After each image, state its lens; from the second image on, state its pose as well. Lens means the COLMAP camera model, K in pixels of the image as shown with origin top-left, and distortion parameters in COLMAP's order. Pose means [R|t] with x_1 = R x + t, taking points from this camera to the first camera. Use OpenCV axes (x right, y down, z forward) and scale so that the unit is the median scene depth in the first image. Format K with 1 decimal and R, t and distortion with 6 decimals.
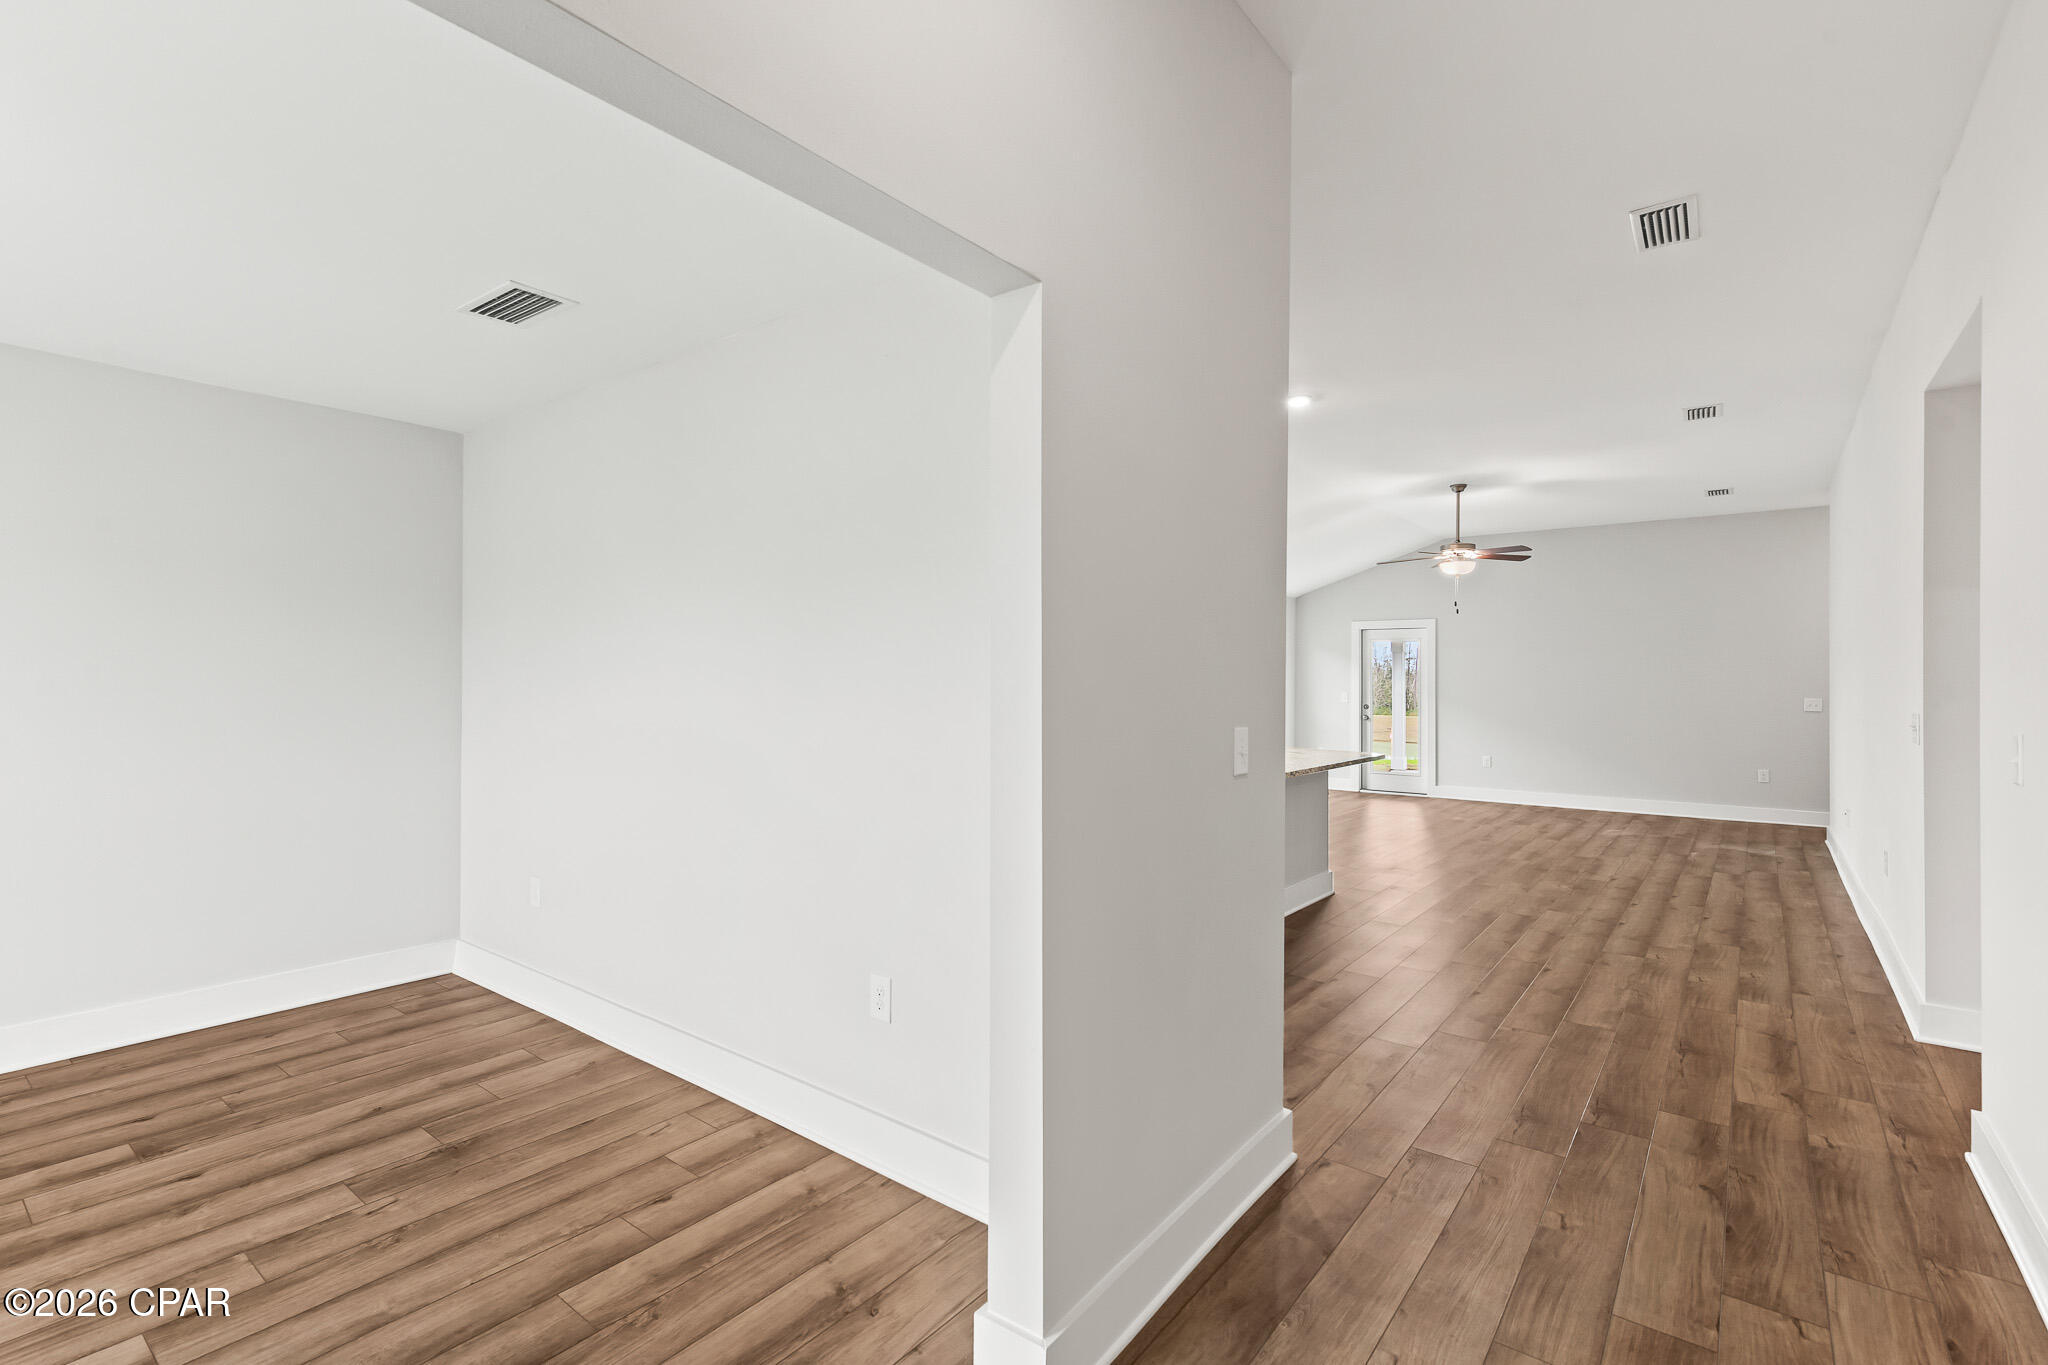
lens RADIAL K [[916.2, 0, 1021.1], [0, 916.2, 674.0], [0, 0, 1]] dist [0.004689, 0.000155]
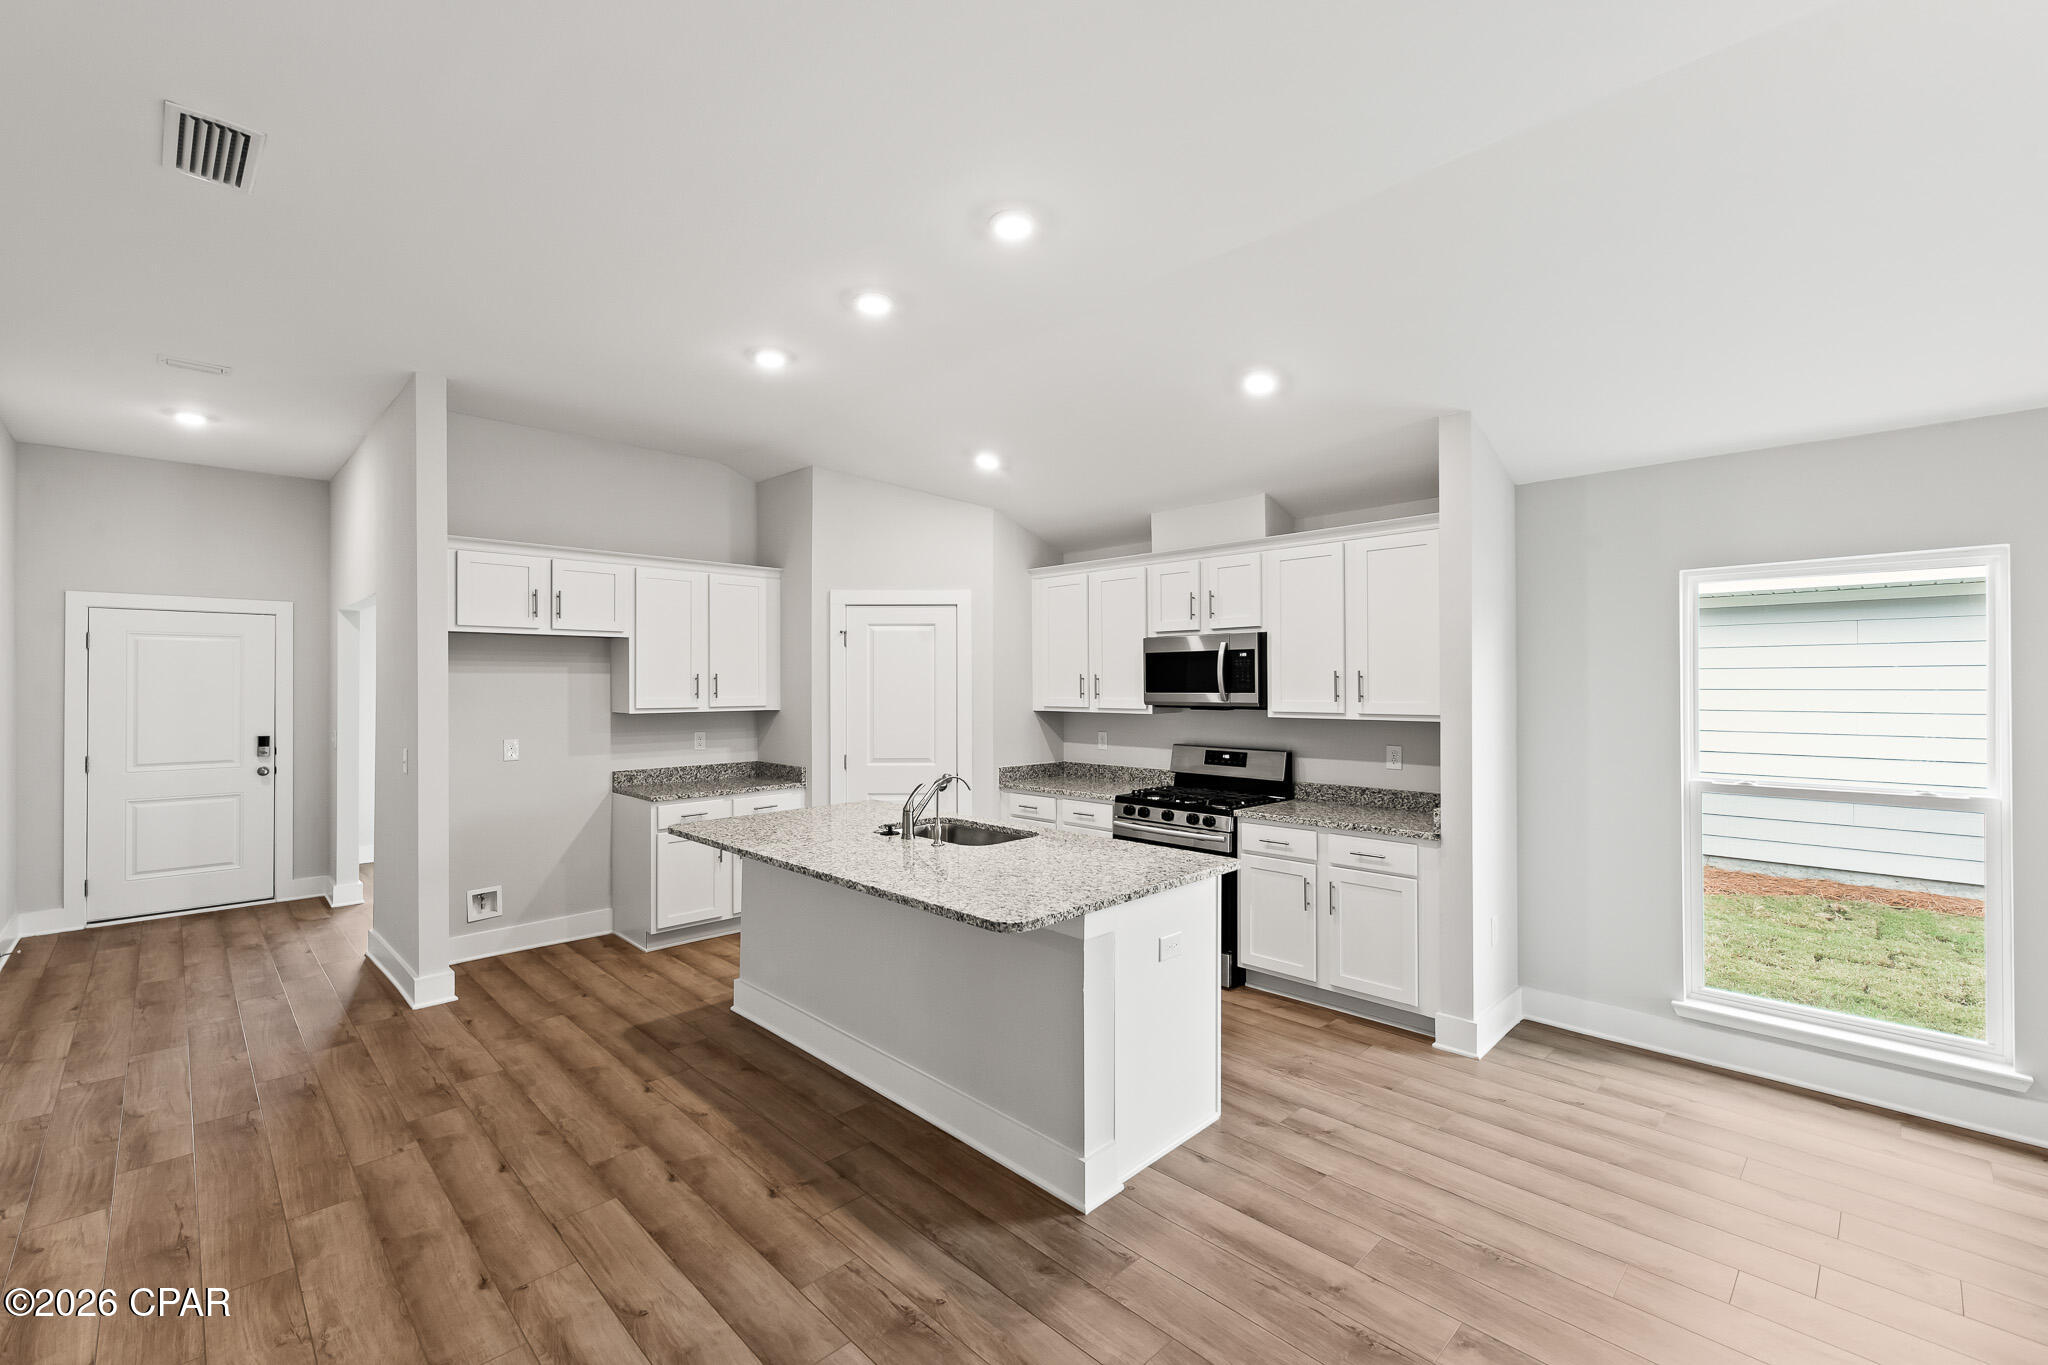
lens RADIAL K [[865.9, 0, 1016.6], [0, 865.9, 679.4], [0, 0, 1]] dist [0.003994, -0.000738]
pose [[-0.123870, -0.010503, -0.992243, 0.619541], [0.009736, 0.999883, -0.011799, -0.017757], [0.992251, -0.011122, -0.123753, 0.814785]]
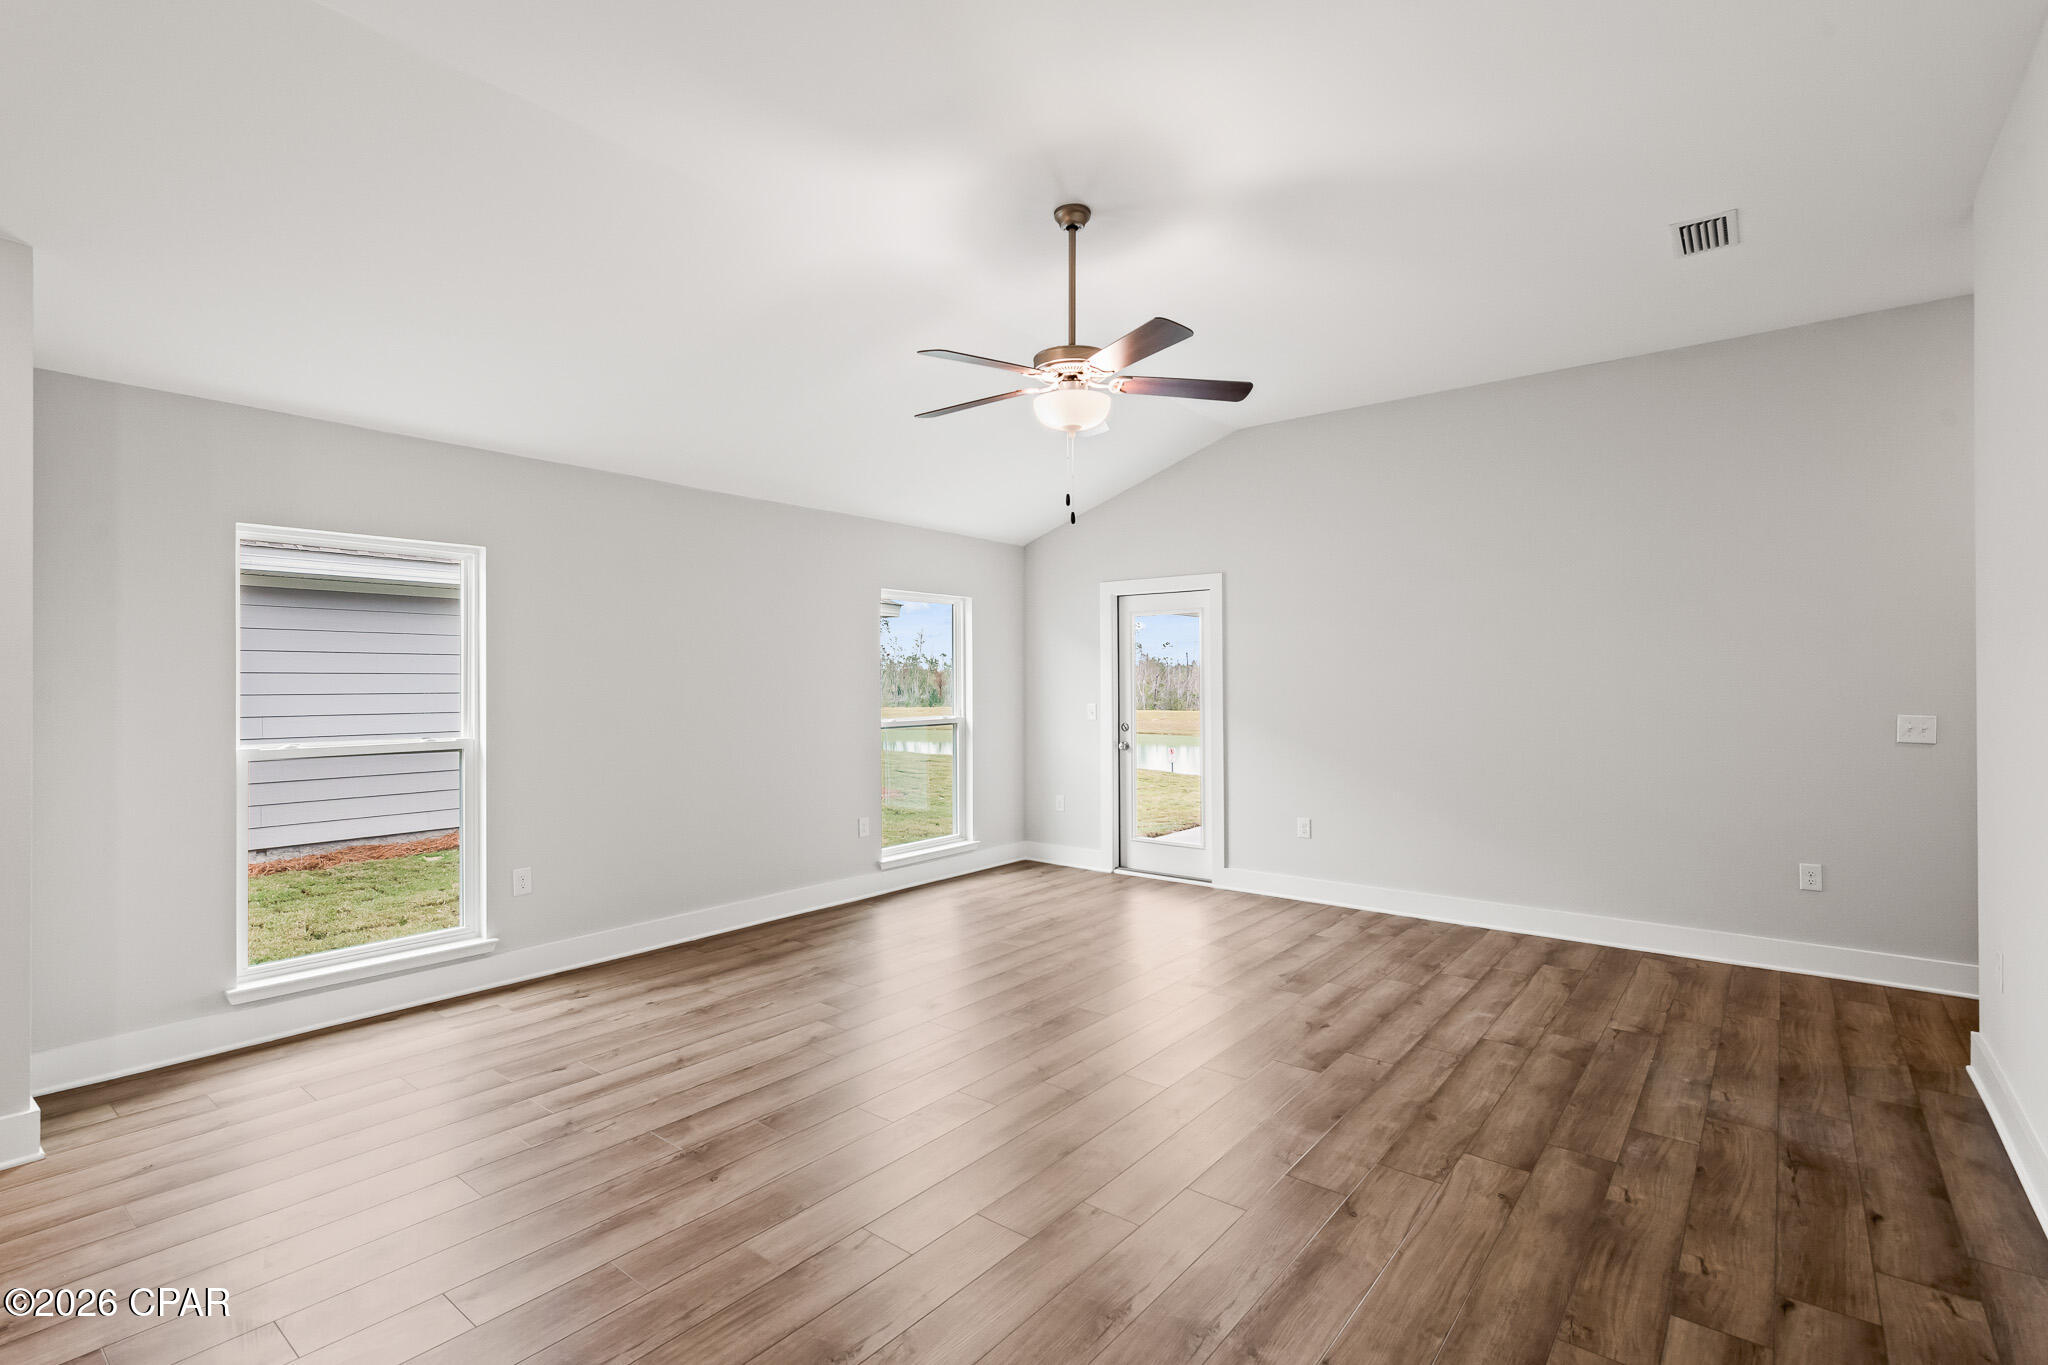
lens RADIAL K [[955.3, 0, 1020.9], [0, 955.3, 677.3], [0, 0, 1]] dist [0.005507, -0.001044]
pose [[0.999955, -0.009405, 0.000921, 0.493482], [0.009402, 0.999953, 0.002537, 0.002673], [-0.000945, -0.002528, 0.999996, 0.623198]]
